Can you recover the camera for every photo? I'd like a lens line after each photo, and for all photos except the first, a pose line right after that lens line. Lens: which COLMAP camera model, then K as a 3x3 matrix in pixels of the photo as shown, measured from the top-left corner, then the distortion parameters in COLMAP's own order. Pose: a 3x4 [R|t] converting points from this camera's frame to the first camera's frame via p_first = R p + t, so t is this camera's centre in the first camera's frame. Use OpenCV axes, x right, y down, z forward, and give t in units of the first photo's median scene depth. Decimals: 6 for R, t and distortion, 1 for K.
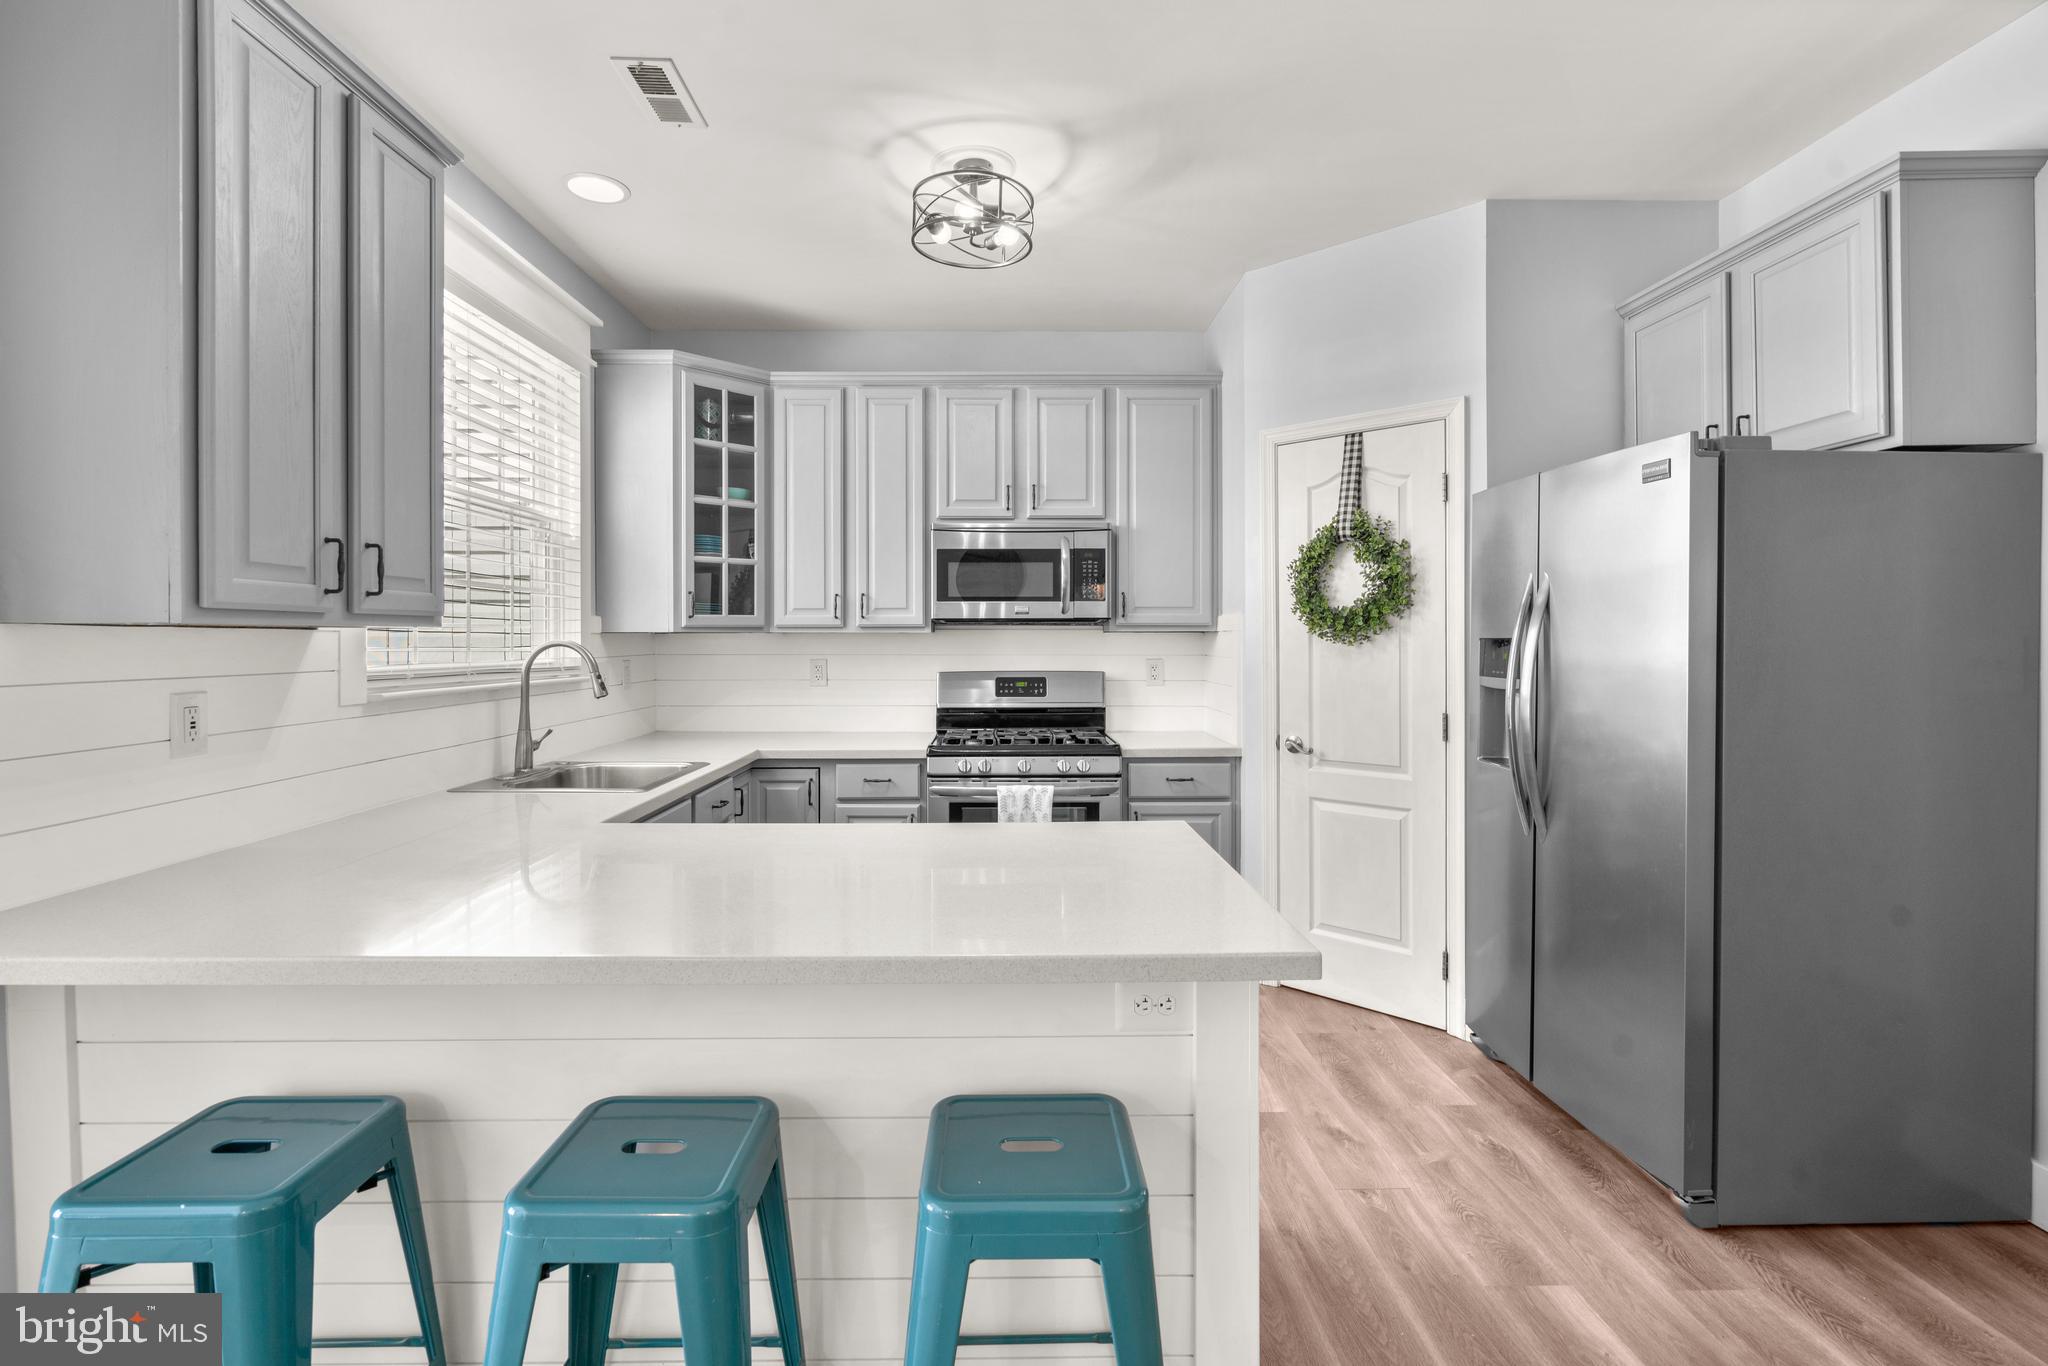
lens RADIAL K [[928.5, 0, 1009.9], [0, 928.5, 643.3], [0, 0, 1]] dist [-0.009603, 0.004844]
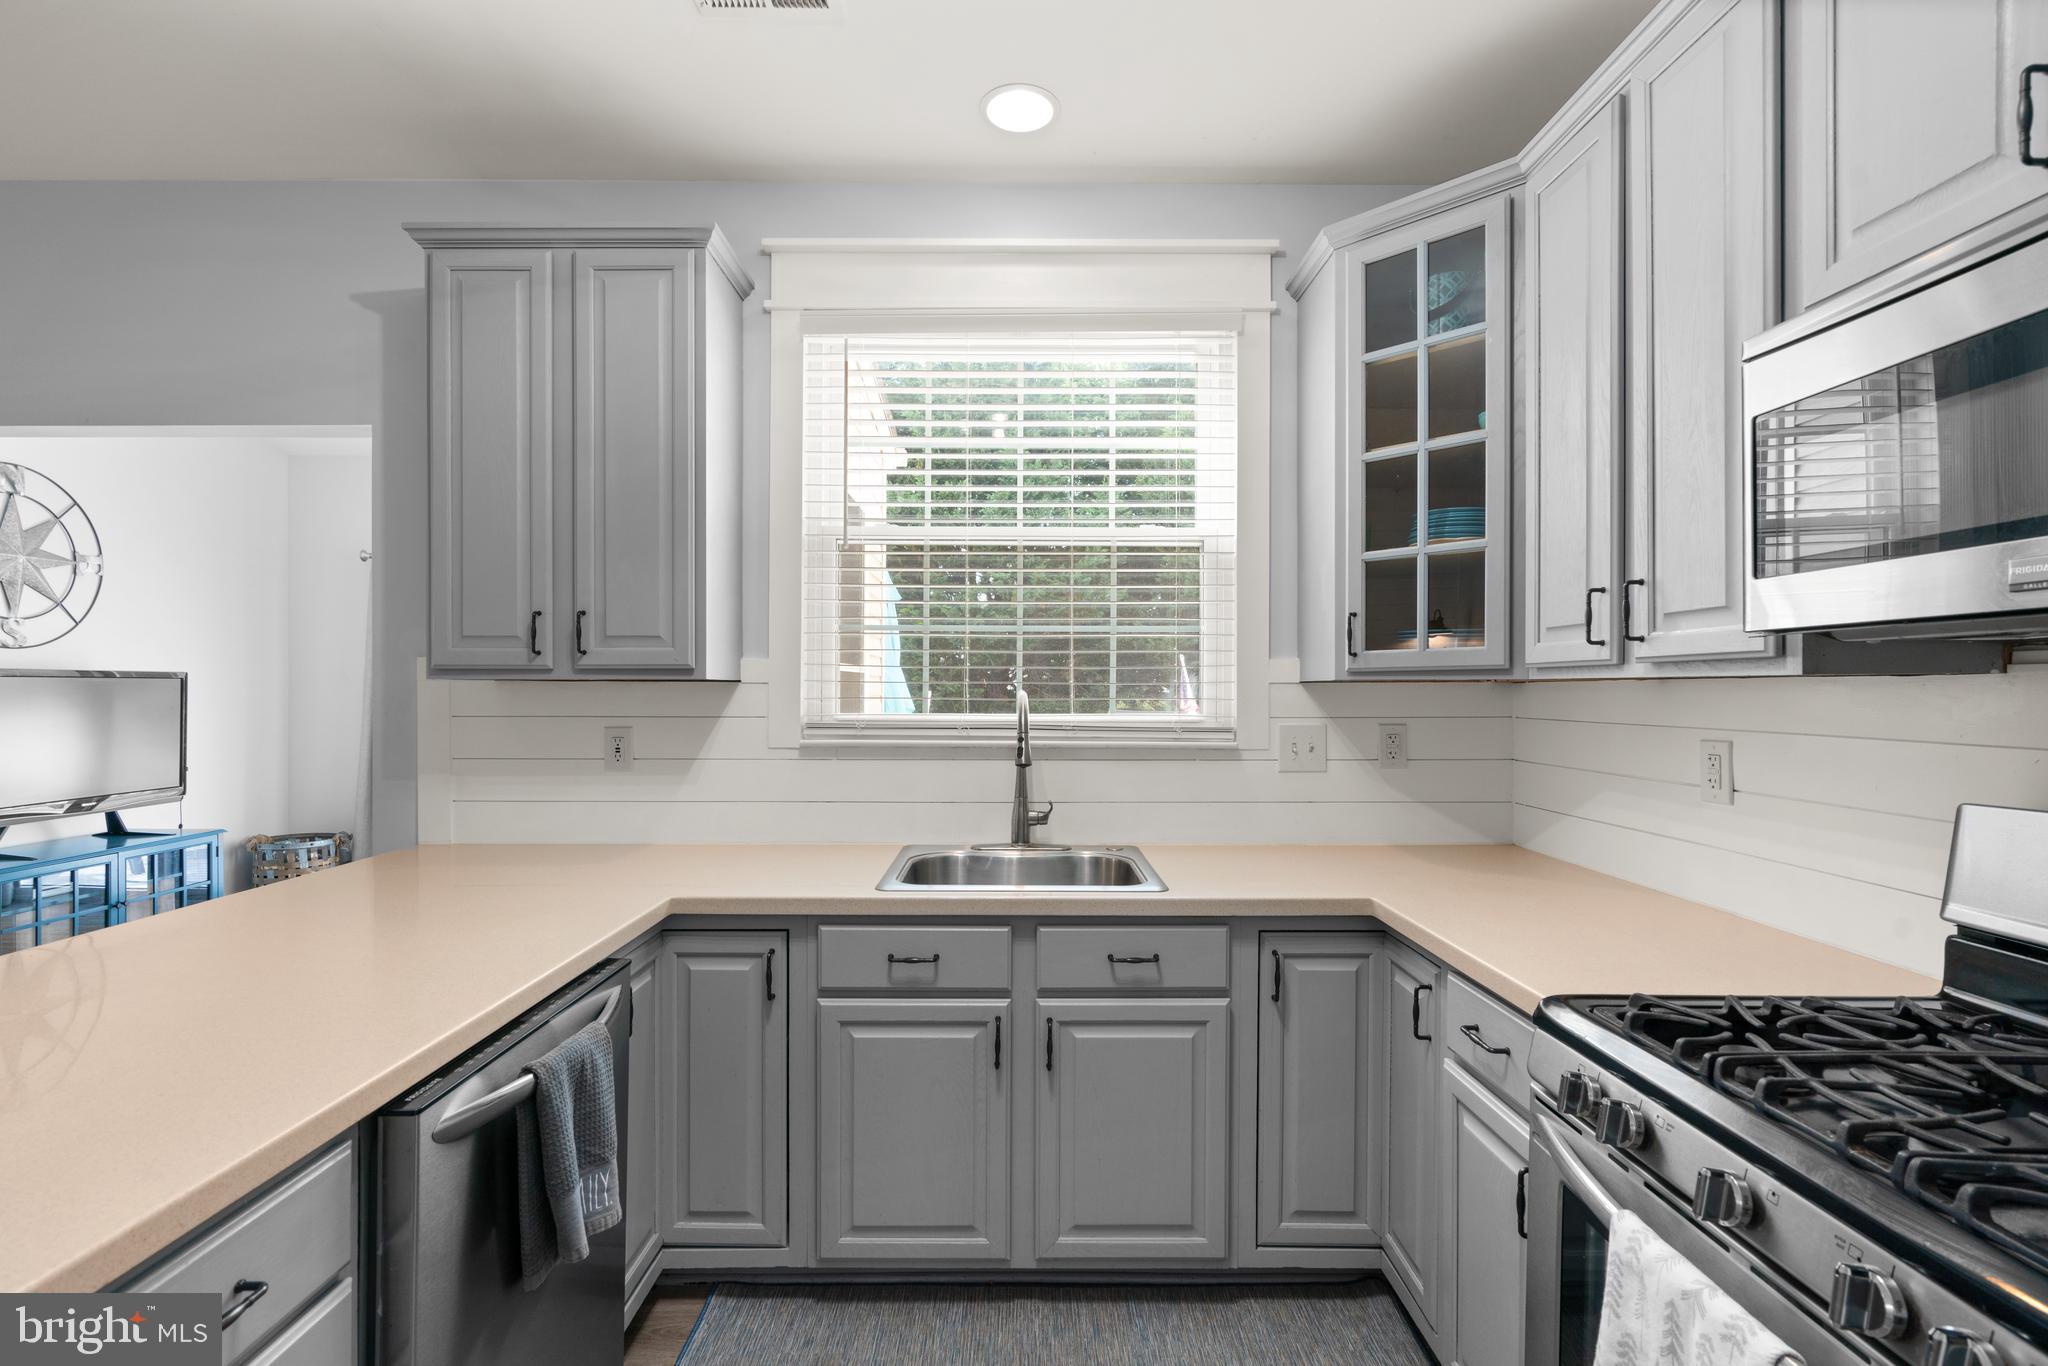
lens RADIAL K [[928.5, 0, 1021.2], [0, 928.5, 698.1], [0, 0, 1]] dist [-0.009603, 0.004844]
pose [[-0.004760, 0.010382, -0.999935, 0.289929], [-0.006409, 0.999925, 0.010413, -0.005869], [0.999968, 0.006458, -0.004693, 0.880833]]
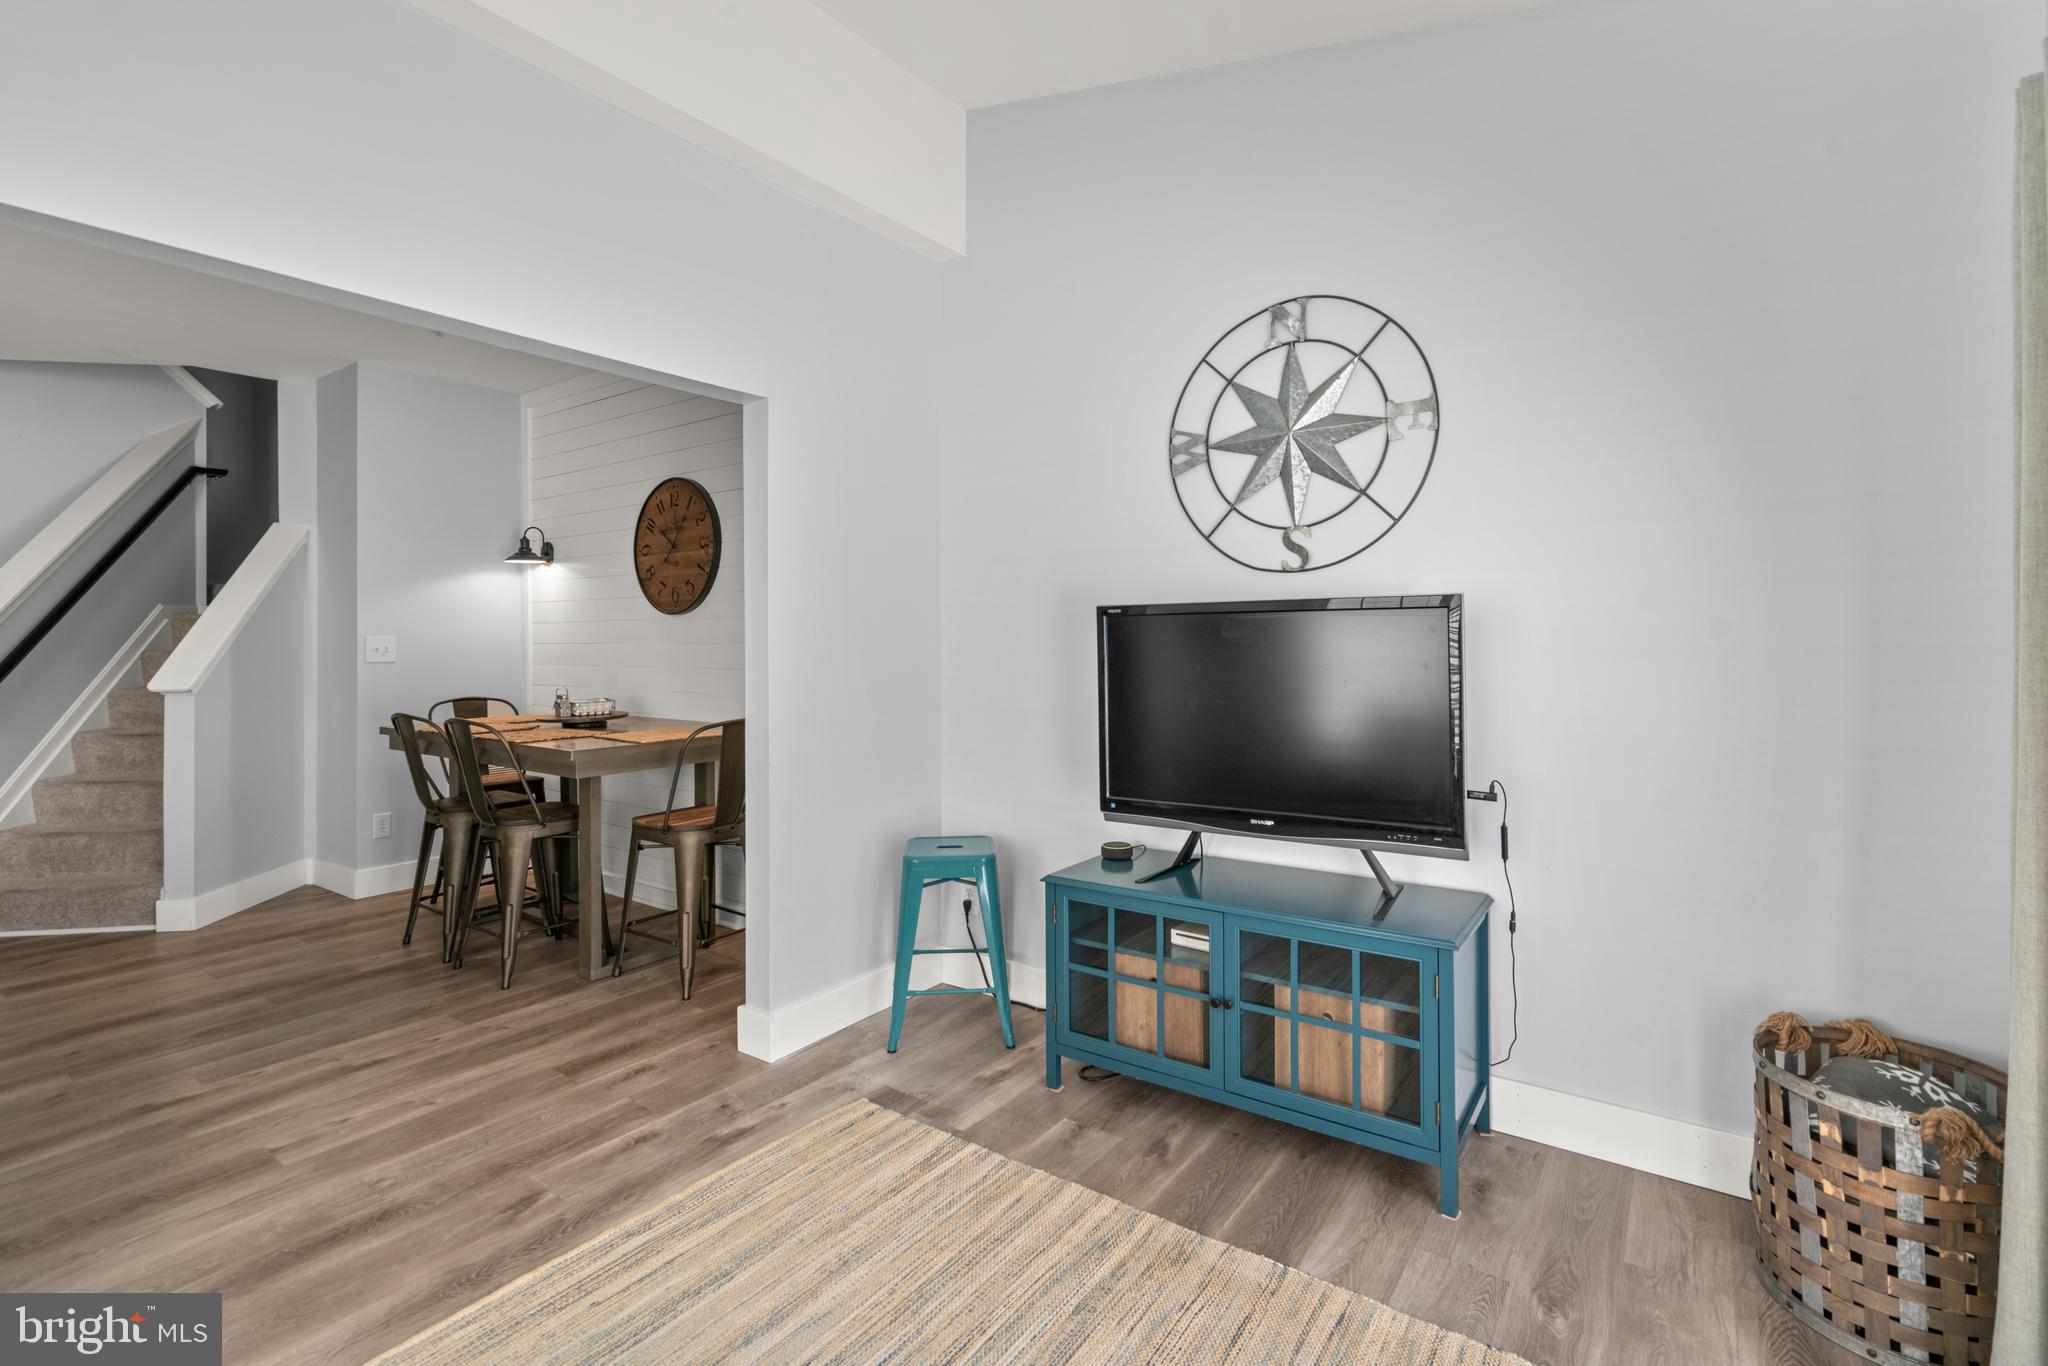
lens RADIAL K [[928.5, 0, 1015.0], [0, 928.5, 627.1], [0, 0, 1]] dist [-0.009603, 0.004844]
pose [[-0.806941, 0.012457, 0.590500, -1.184443], [0.008894, 0.999920, -0.008940, 0.001152], [-0.590564, -0.001962, -0.806988, 0.351476]]
